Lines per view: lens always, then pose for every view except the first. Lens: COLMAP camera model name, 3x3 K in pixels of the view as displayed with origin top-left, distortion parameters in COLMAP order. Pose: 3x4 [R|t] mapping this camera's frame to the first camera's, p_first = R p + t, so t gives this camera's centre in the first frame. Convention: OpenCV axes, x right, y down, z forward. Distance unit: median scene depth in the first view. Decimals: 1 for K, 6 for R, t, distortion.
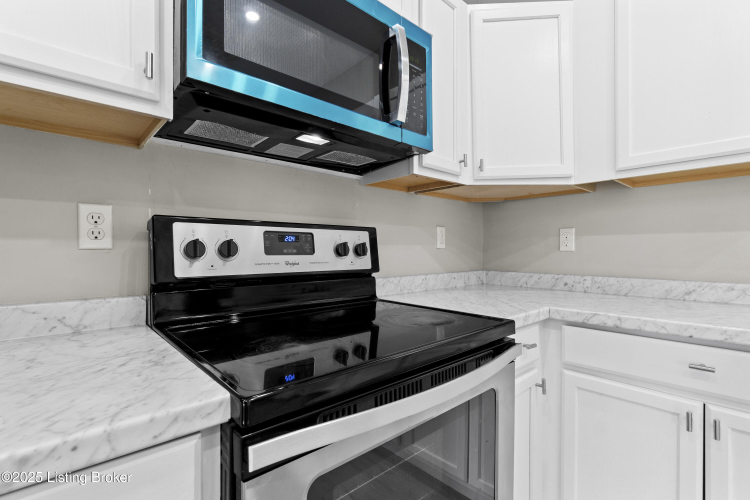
lens RADIAL K [[348.6, 0, 375.2], [0, 348.6, 250.3], [0, 0, 1]] dist [-0.010083, 0.003495]
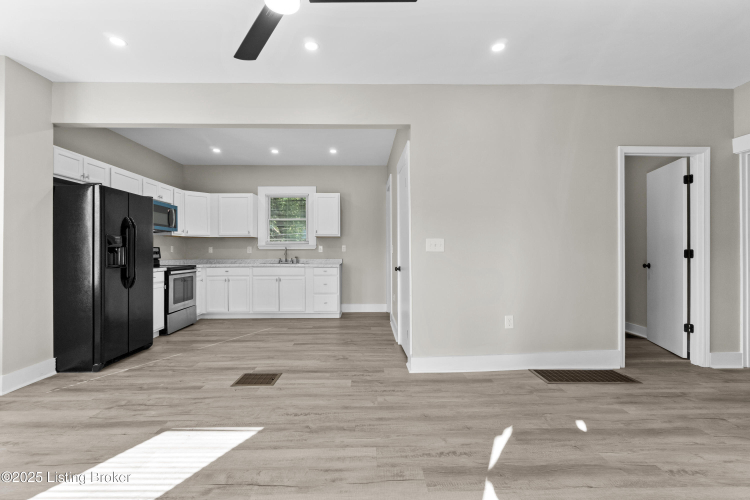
lens RADIAL K [[348.6, 0, 375.1], [0, 348.6, 250.0], [0, 0, 1]] dist [-0.010083, 0.003495]
pose [[0.648469, 0.000681, 0.761241, -1.575818], [0.005137, 0.999973, -0.005271, -0.000612], [-0.761224, 0.007328, 0.648448, -3.813543]]
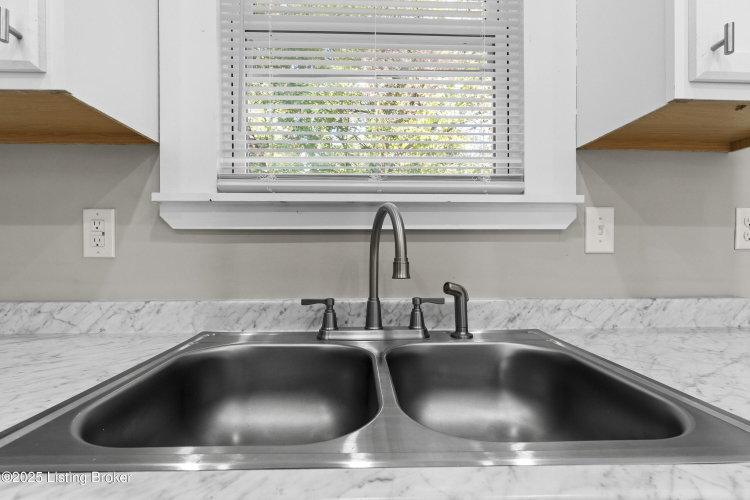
lens RADIAL K [[348.6, 0, 373.0], [0, 348.6, 253.7], [0, 0, 1]] dist [-0.010083, 0.003495]
pose [[0.644092, 0.005149, 0.764931, 0.981062], [0.000541, 0.999974, -0.007187, 0.007761], [-0.764948, 0.005043, 0.644072, 0.095873]]
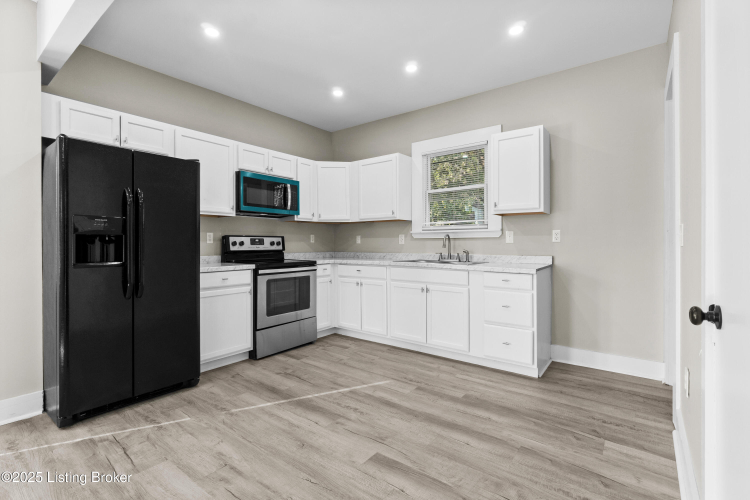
lens RADIAL K [[348.6, 0, 374.3], [0, 348.6, 243.1], [0, 0, 1]] dist [-0.010083, 0.003495]
pose [[0.983995, -0.002464, 0.178178, 0.266042], [0.002542, 0.999997, -0.000211, -0.001715], [-0.178177, 0.000661, 0.983998, -2.423437]]
